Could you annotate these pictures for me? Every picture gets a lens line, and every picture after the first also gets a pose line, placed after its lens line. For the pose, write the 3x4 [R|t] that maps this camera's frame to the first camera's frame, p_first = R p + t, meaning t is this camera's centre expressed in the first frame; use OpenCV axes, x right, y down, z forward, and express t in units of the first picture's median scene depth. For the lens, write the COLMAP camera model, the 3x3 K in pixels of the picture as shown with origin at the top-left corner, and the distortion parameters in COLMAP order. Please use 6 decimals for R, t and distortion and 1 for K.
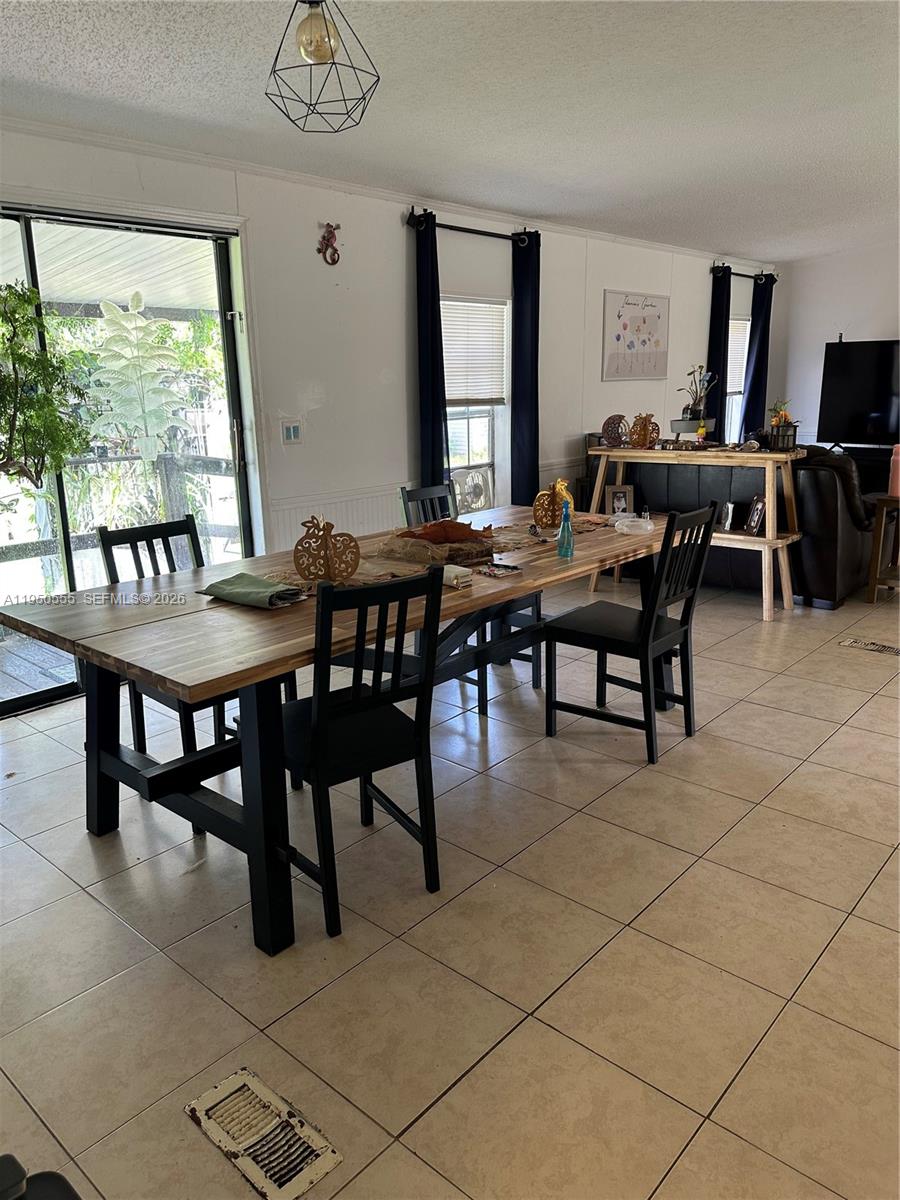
lens RADIAL K [[853.6, 0, 451.1], [0, 853.6, 604.6], [0, 0, 1]] dist [0.033661, -0.017189]
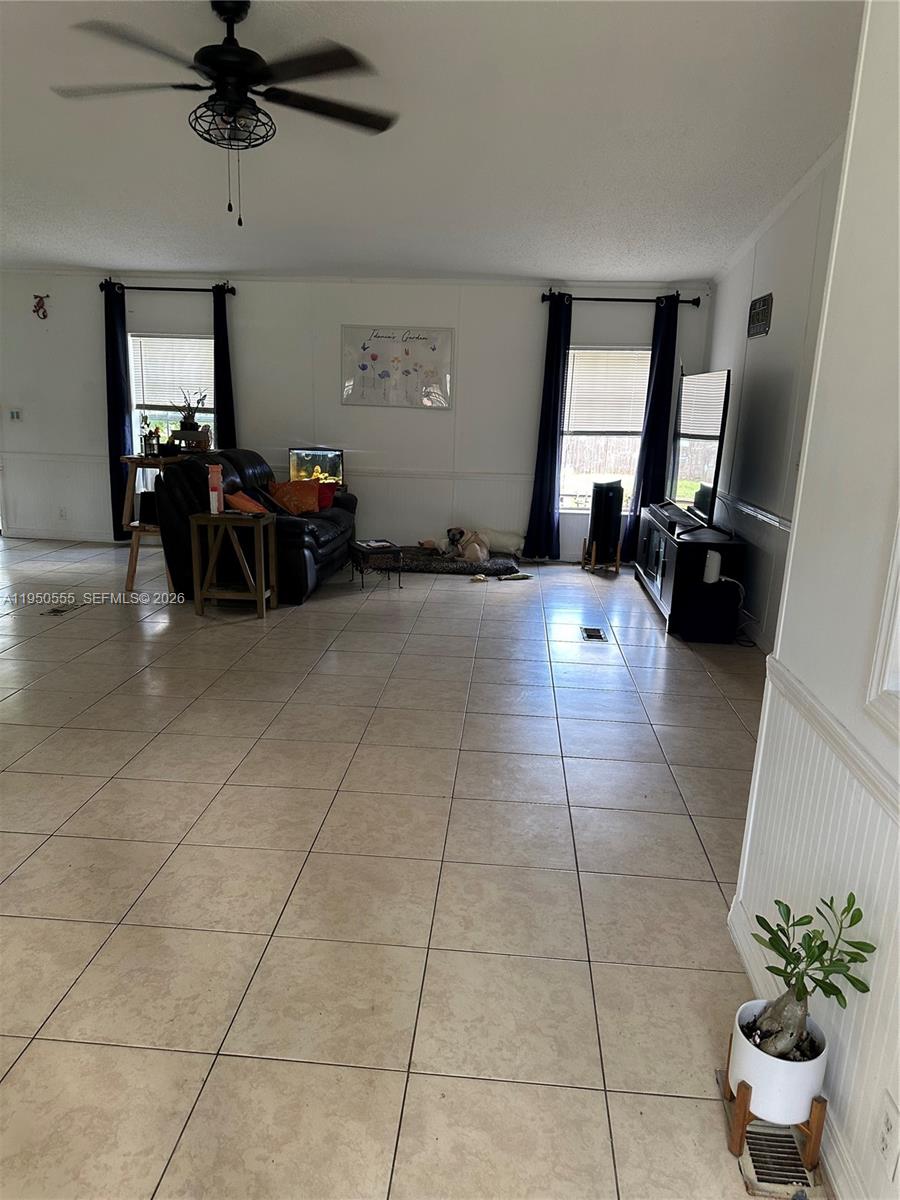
lens RADIAL K [[853.6, 0, 446.8], [0, 853.6, 610.8], [0, 0, 1]] dist [0.033661, -0.017189]
pose [[0.604765, 0.231240, -0.762094, 1.496013], [-0.245350, 0.964474, 0.097948, -0.179527], [0.757669, 0.127744, 0.640015, 0.519283]]
